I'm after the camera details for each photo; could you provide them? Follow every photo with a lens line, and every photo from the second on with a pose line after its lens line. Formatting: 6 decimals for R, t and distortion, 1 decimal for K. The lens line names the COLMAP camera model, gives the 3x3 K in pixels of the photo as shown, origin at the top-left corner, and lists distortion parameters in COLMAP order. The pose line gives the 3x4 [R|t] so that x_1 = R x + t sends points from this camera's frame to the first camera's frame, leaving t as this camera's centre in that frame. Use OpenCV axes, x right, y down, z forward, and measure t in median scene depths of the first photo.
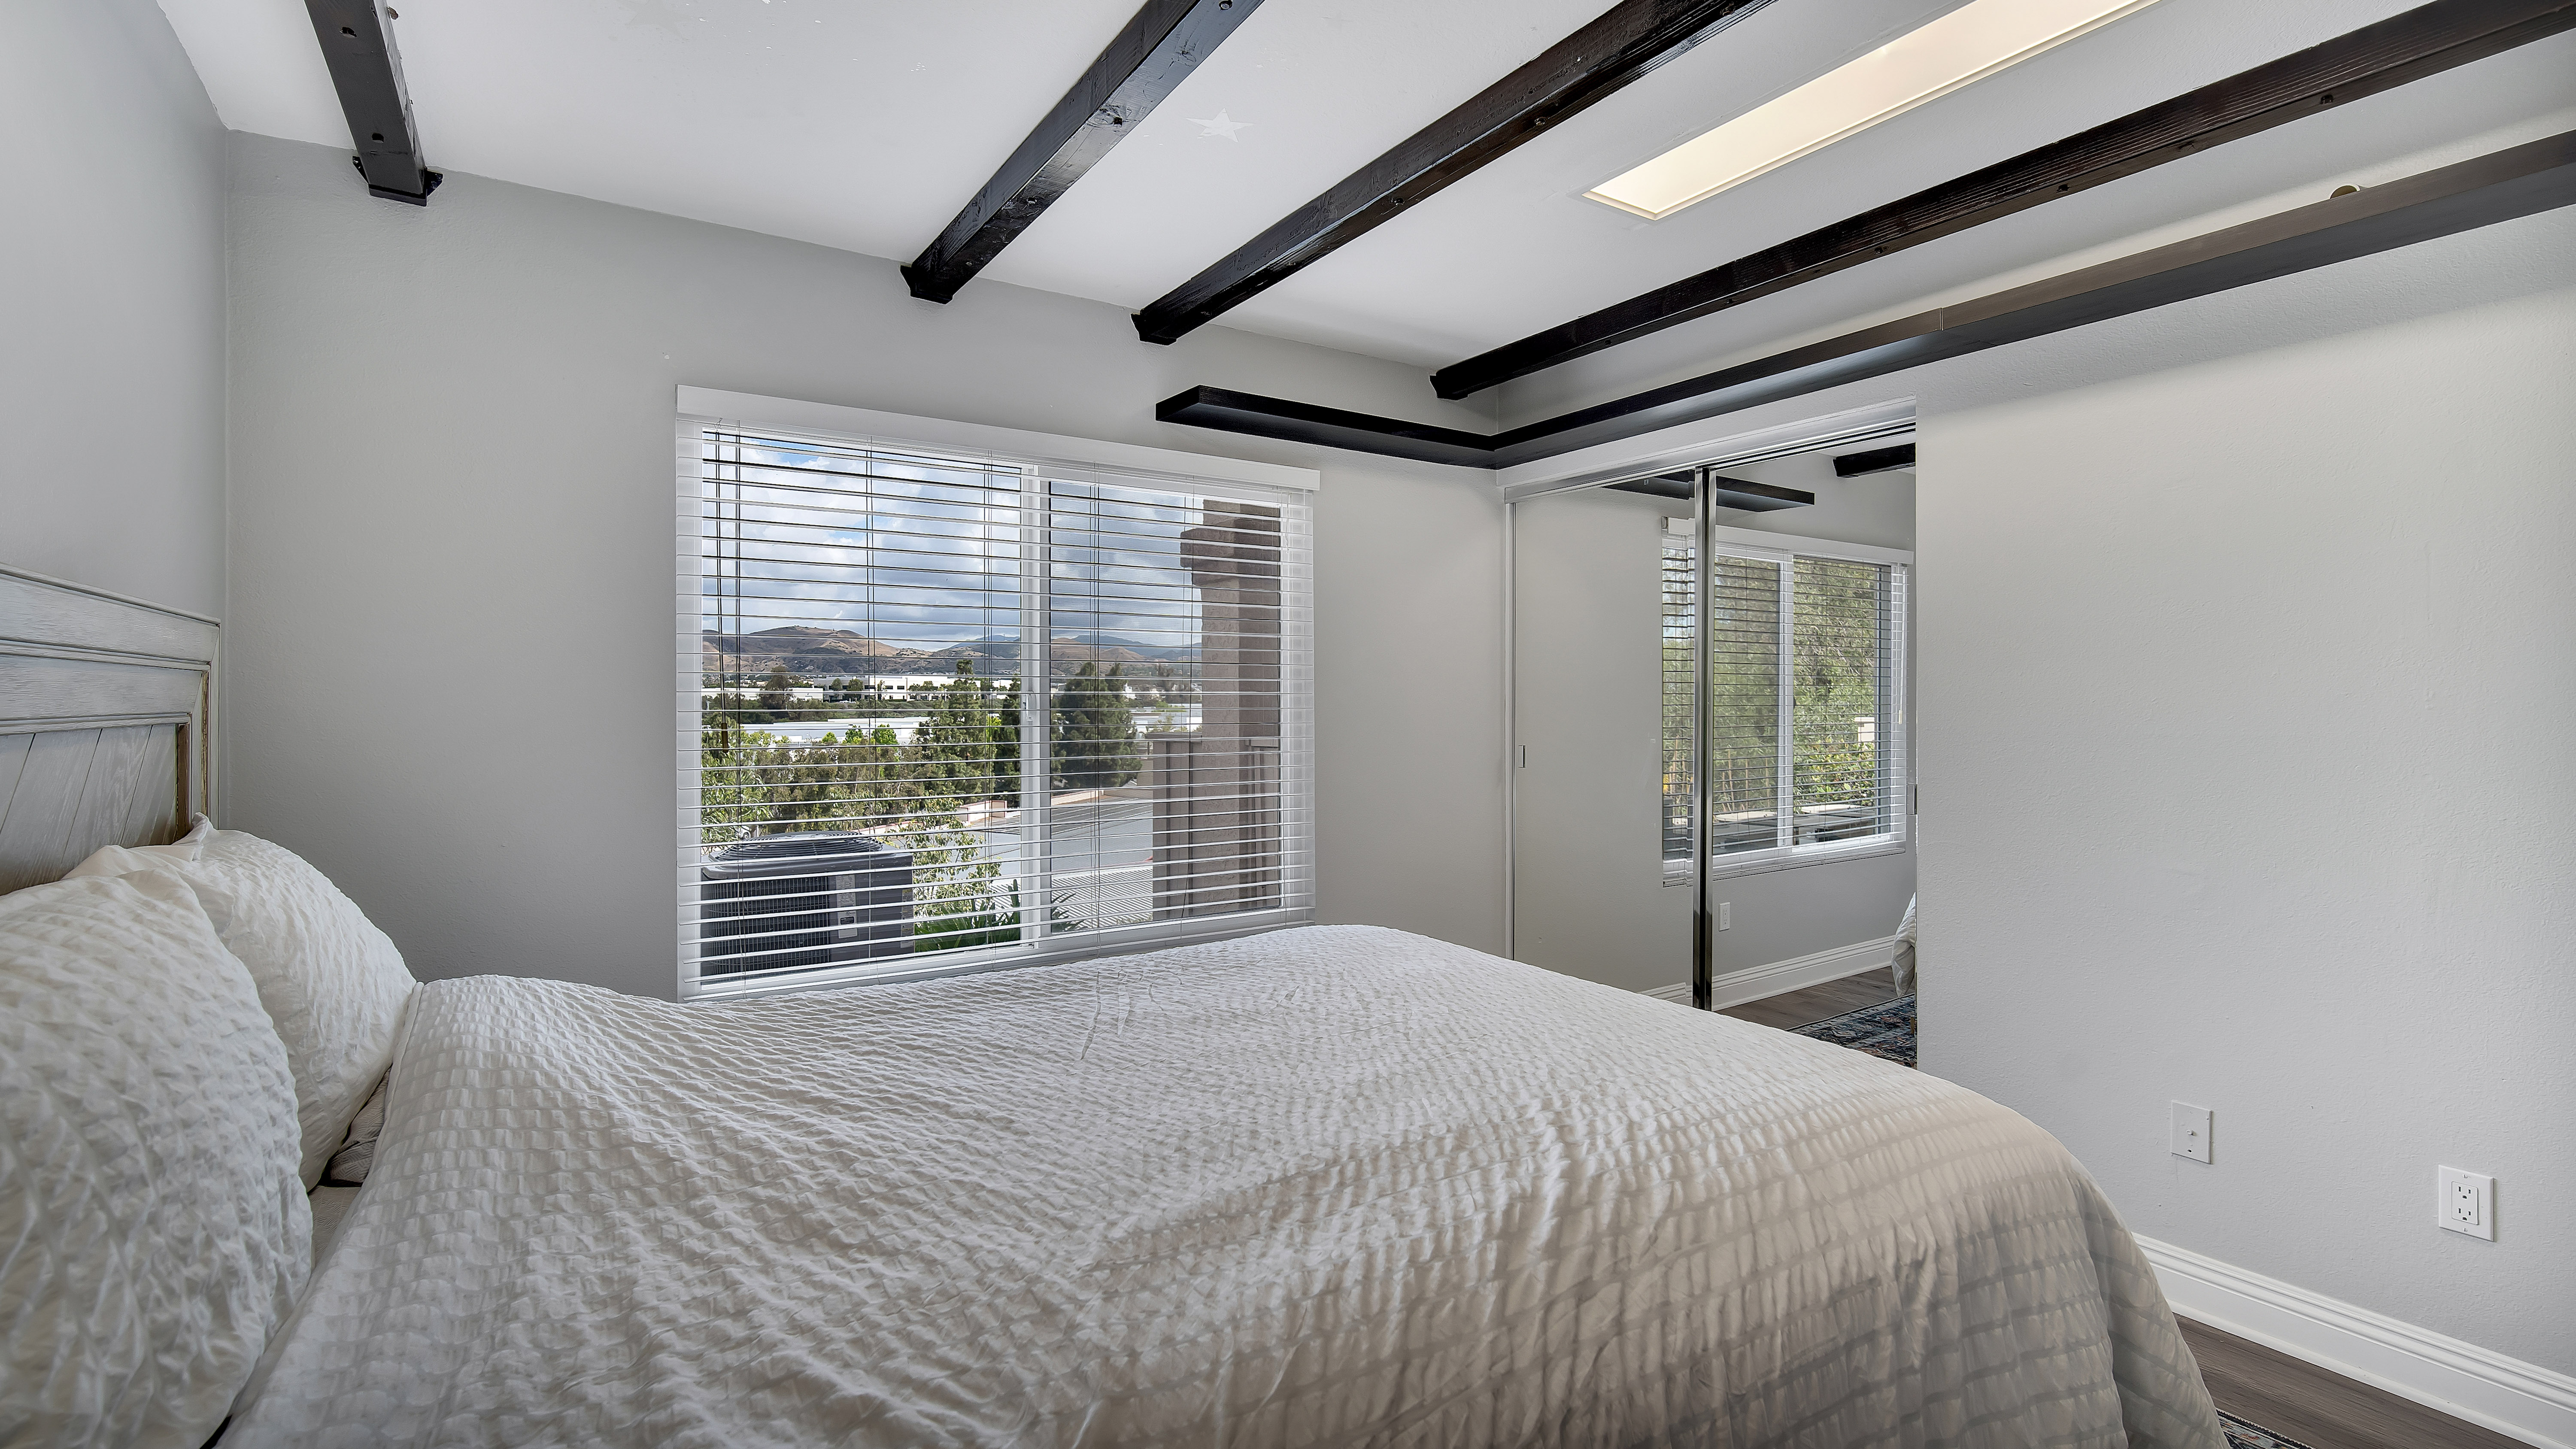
lens RADIAL K [[1162.3, 0, 1327.8], [0, 1162.3, 726.1], [0, 0, 1]] dist [0.000005, -0.000086]
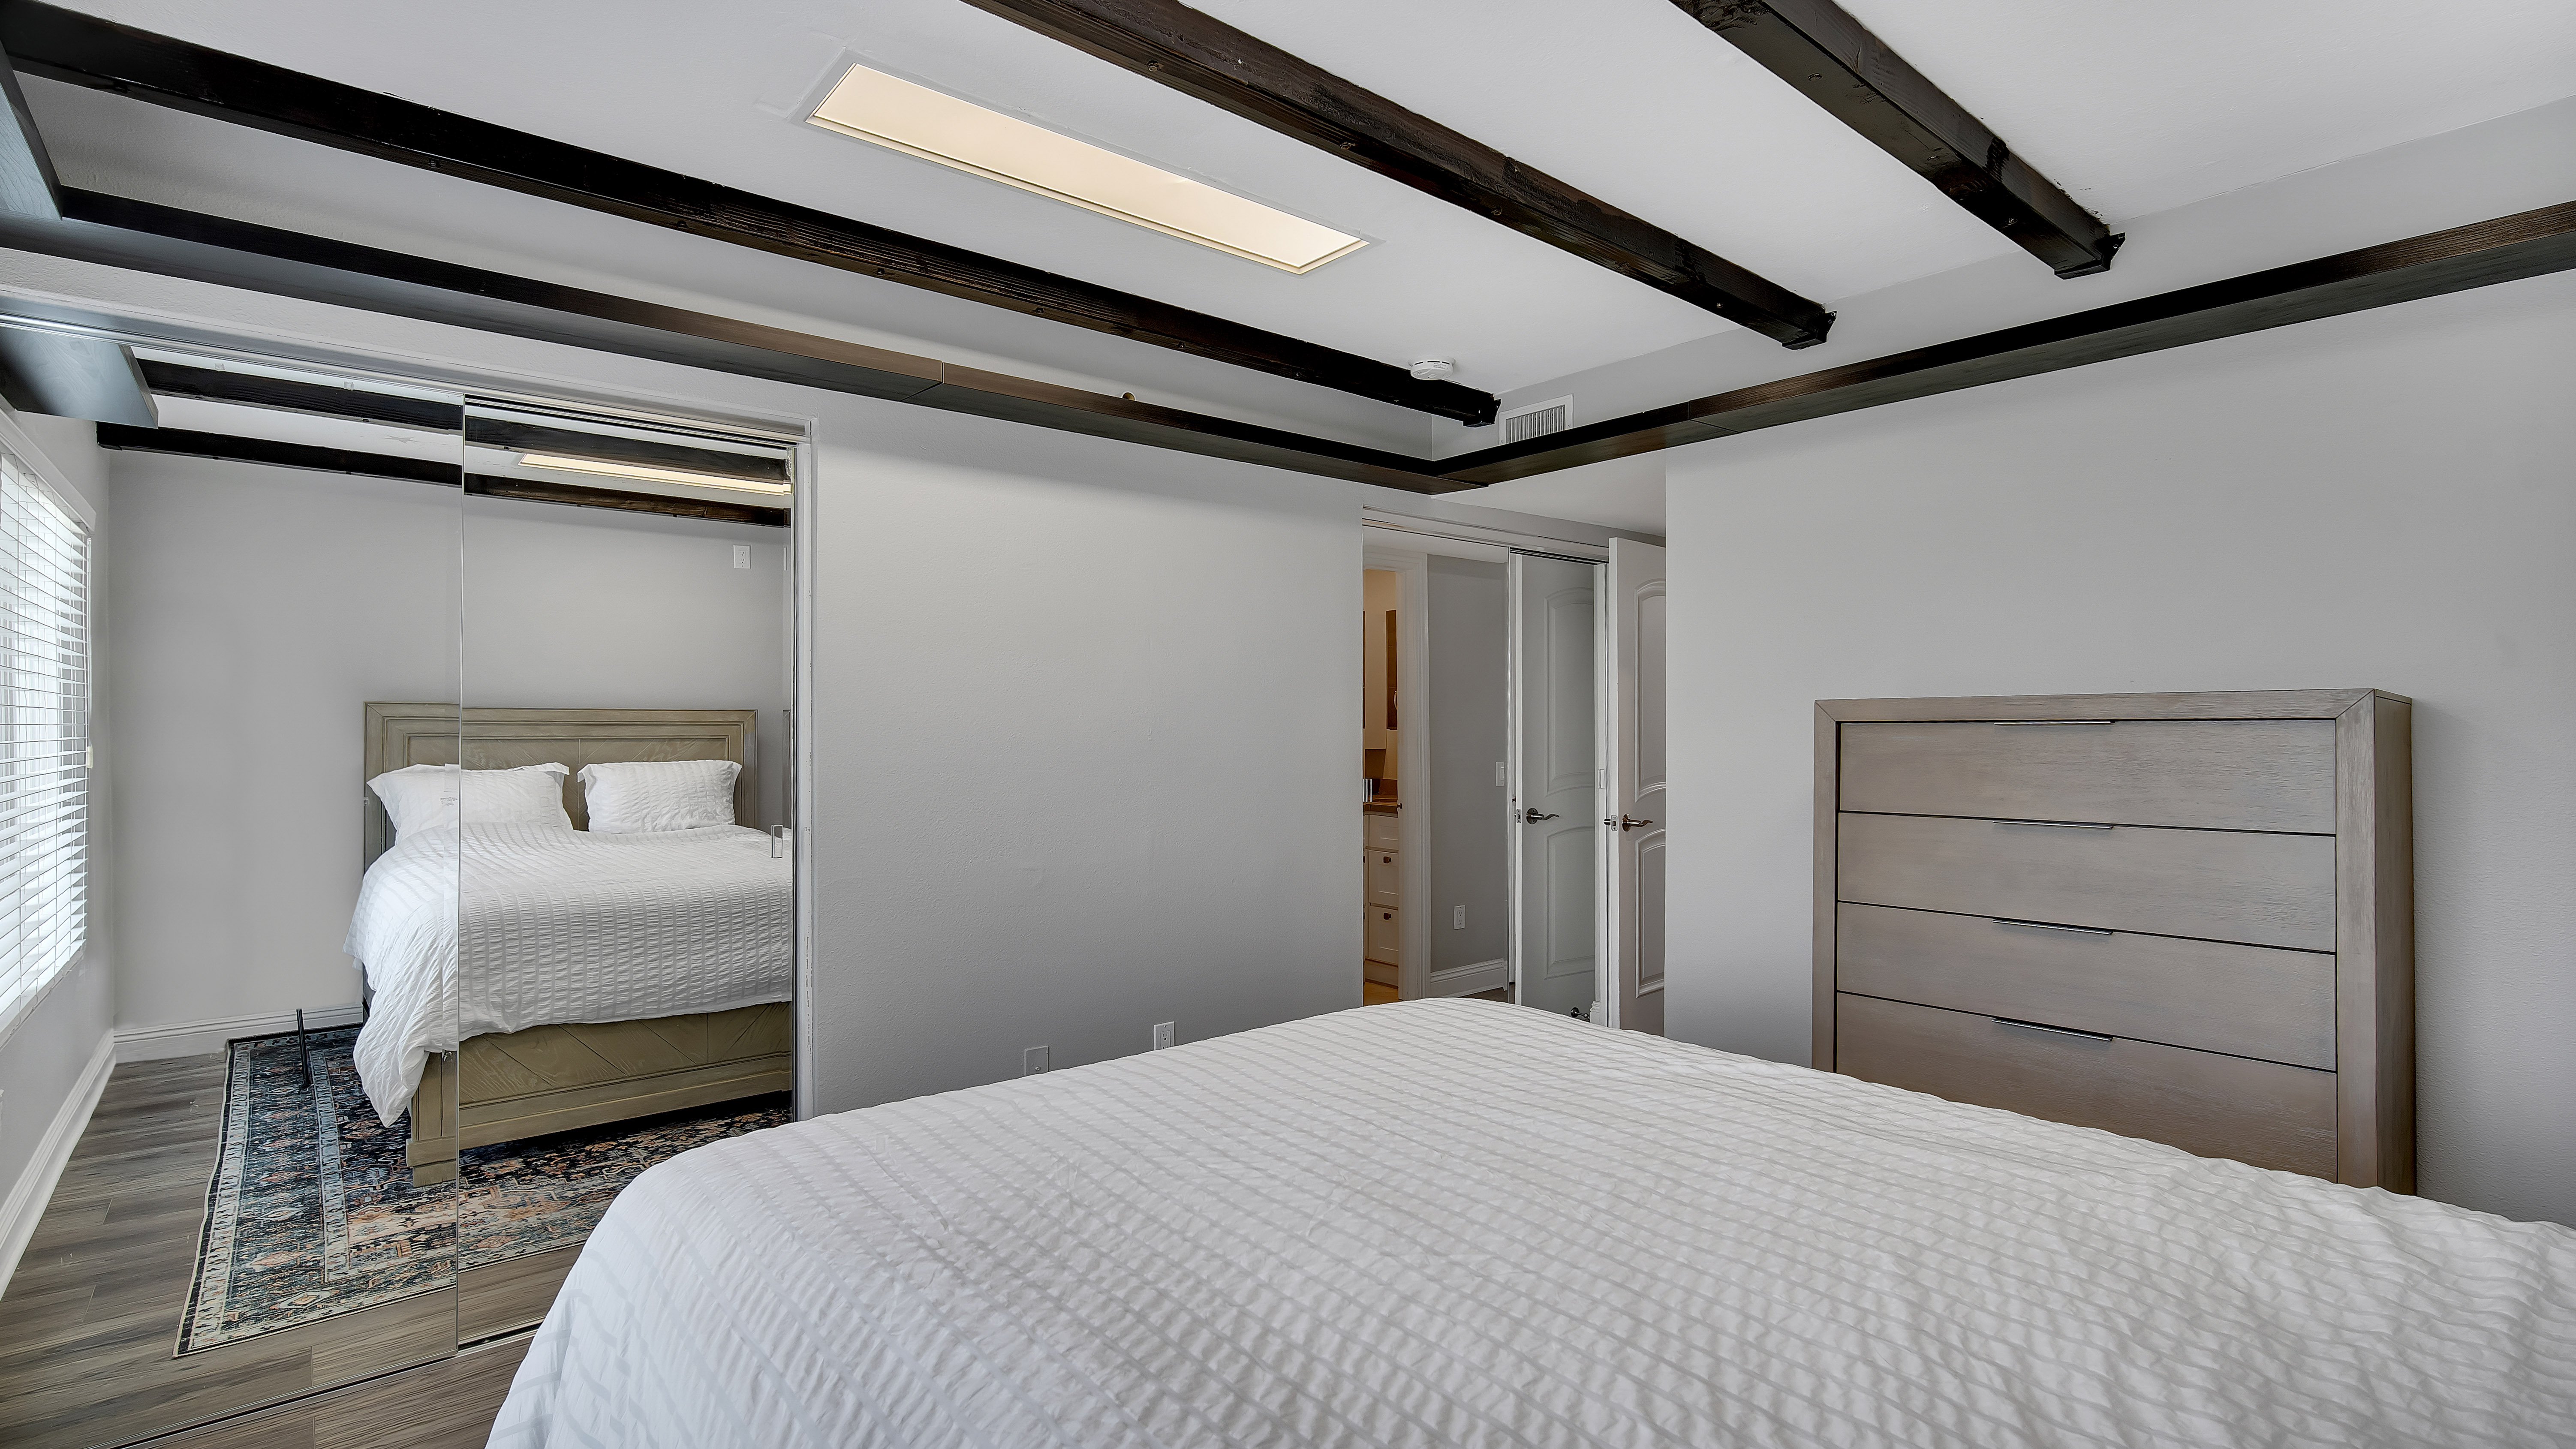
lens RADIAL K [[1186.4, 0, 1288.0], [0, 1186.4, 724.5], [0, 0, 1]] dist [-0.012352, -0.000166]
pose [[-0.096375, 0.012962, 0.995261, -0.801338], [0.026150, 0.999603, -0.010486, -0.017020], [-0.995002, 0.025016, -0.096676, 1.144276]]
